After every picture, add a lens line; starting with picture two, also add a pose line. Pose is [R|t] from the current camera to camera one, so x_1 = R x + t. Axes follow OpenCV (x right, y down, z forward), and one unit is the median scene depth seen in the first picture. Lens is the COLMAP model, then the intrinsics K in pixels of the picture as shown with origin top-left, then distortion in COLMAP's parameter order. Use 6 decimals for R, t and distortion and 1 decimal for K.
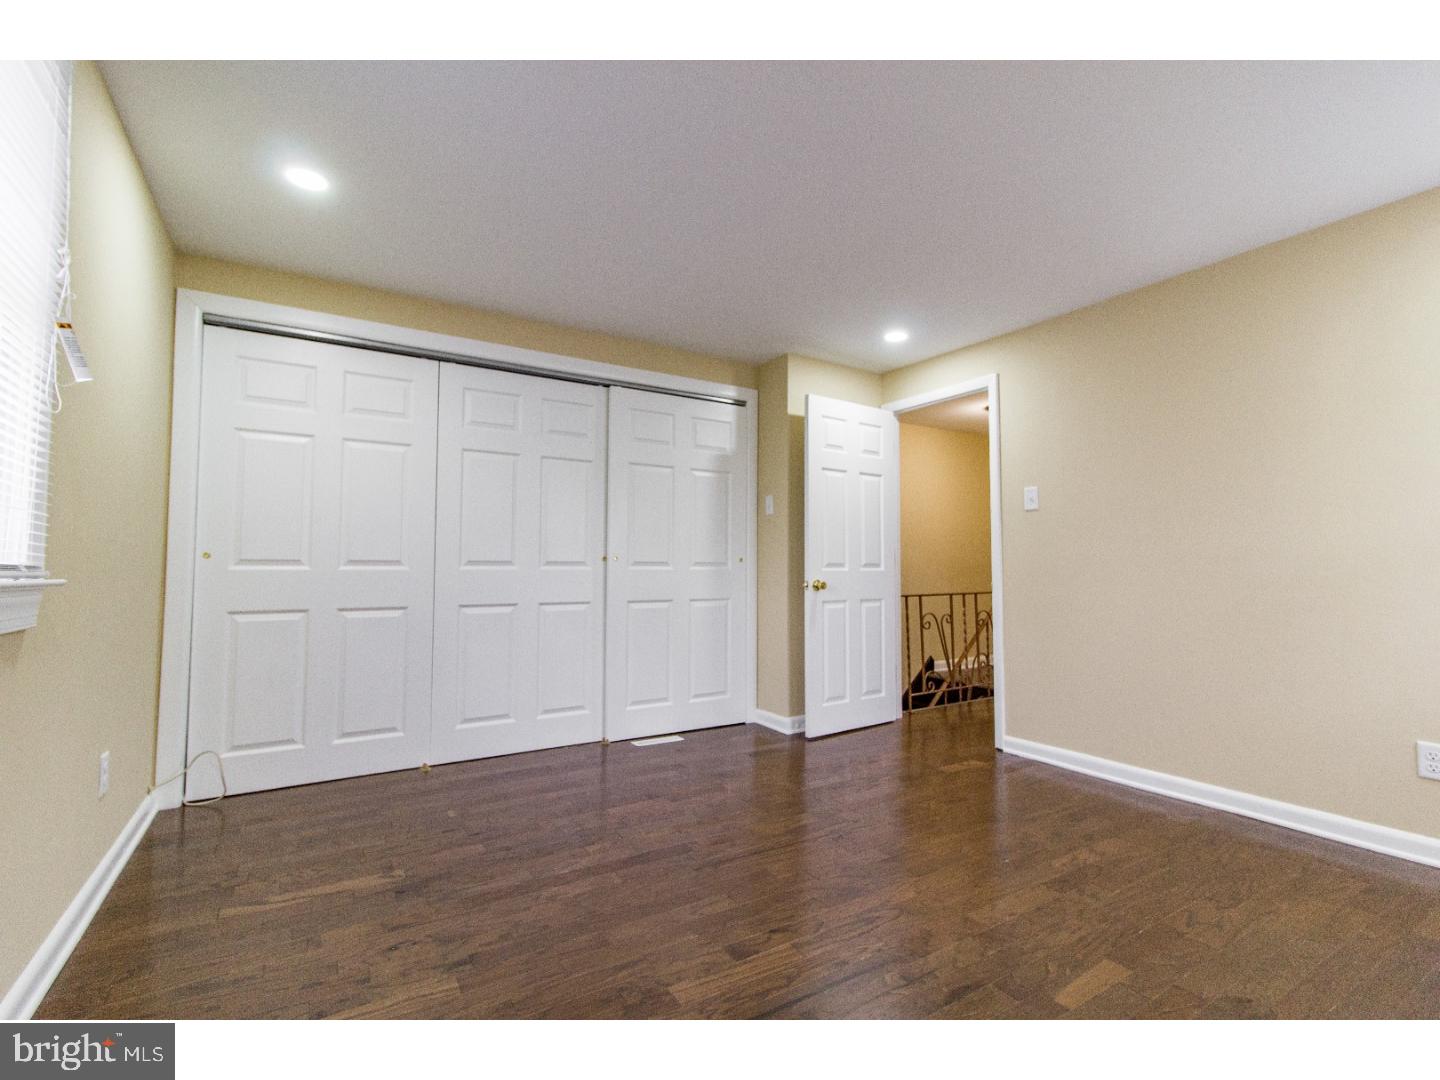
lens RADIAL K [[666.6, 0, 722.2], [0, 666.6, 541.5], [0, 0, 1]] dist [-0.002694, 0.005290]
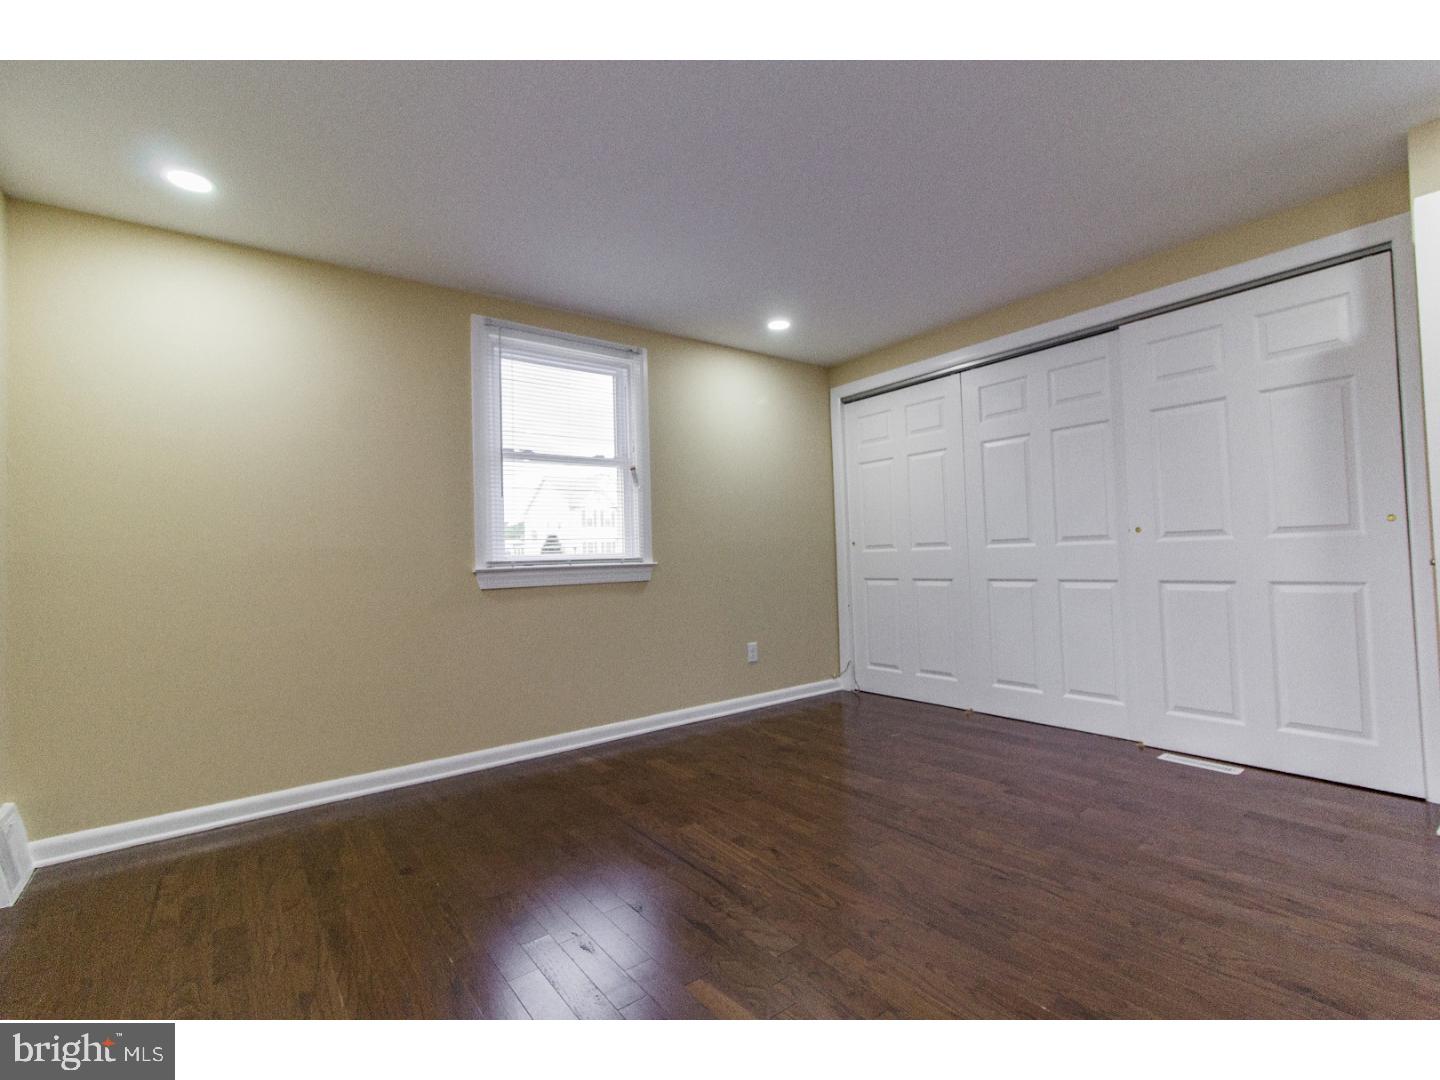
lens RADIAL K [[666.6, 0, 725.2], [0, 666.6, 538.2], [0, 0, 1]] dist [-0.002694, 0.005290]
pose [[0.080620, -0.031218, -0.996256, 0.741873], [0.074815, 0.996879, -0.025183, 0.022489], [0.993933, -0.072505, 0.082704, 0.485566]]
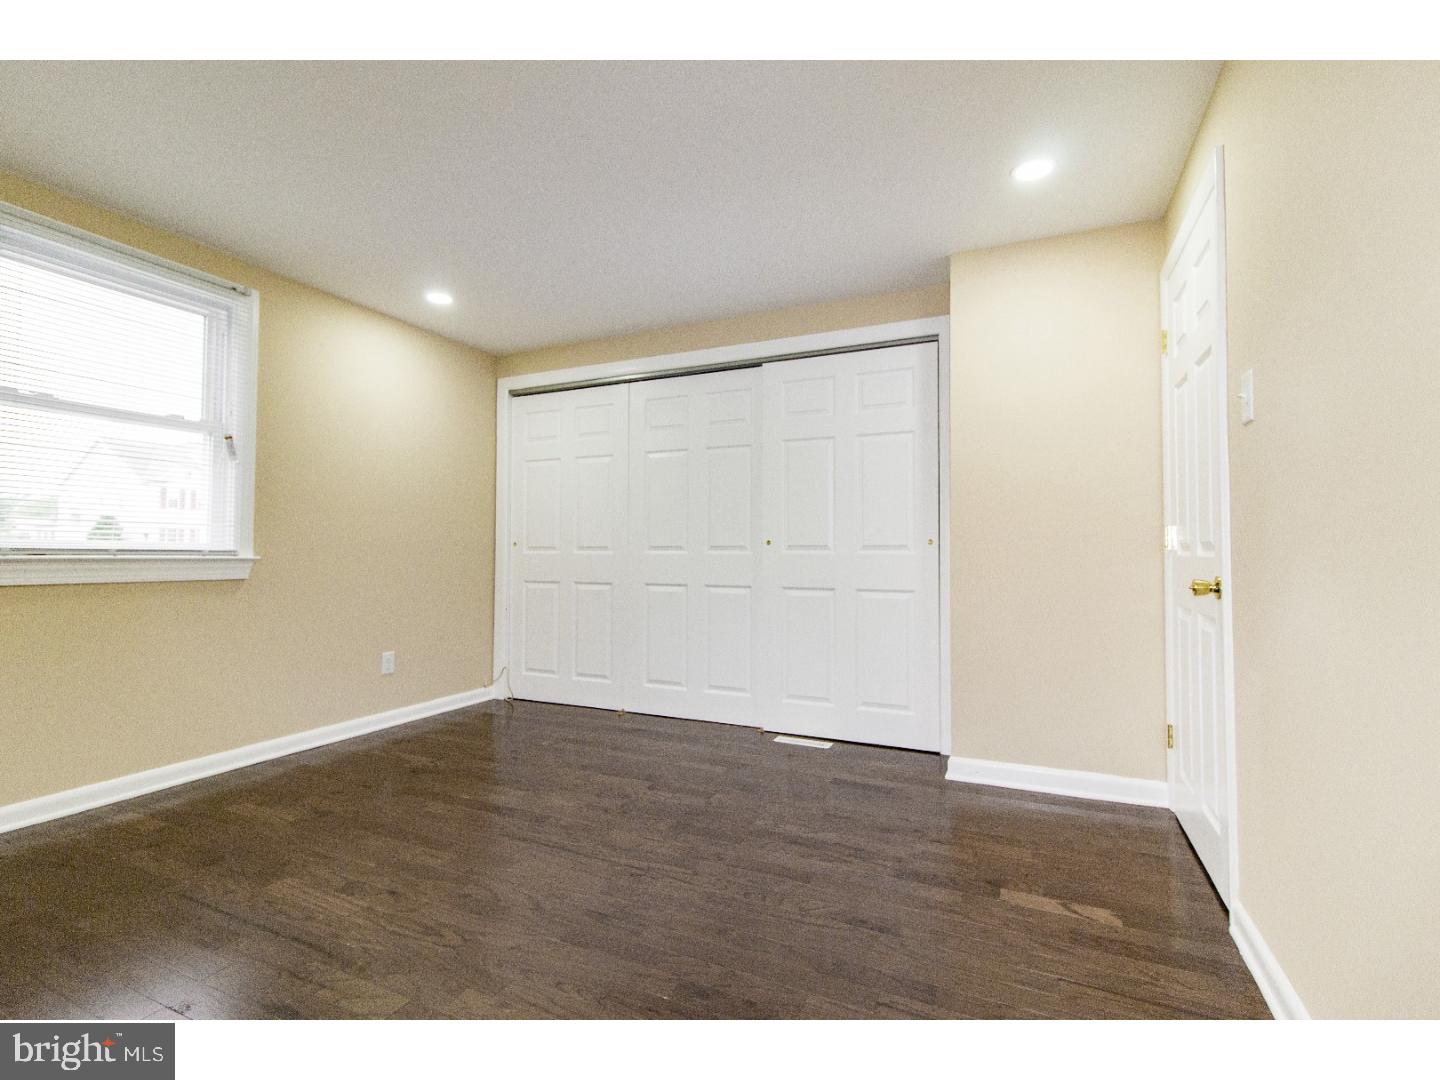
lens RADIAL K [[666.6, 0, 734.3], [0, 666.6, 538.4], [0, 0, 1]] dist [-0.002694, 0.005290]
pose [[0.547370, -0.018927, -0.836676, 0.724497], [0.032370, 0.999475, -0.001433, 0.023623], [0.836264, -0.026299, 0.547696, 0.506630]]
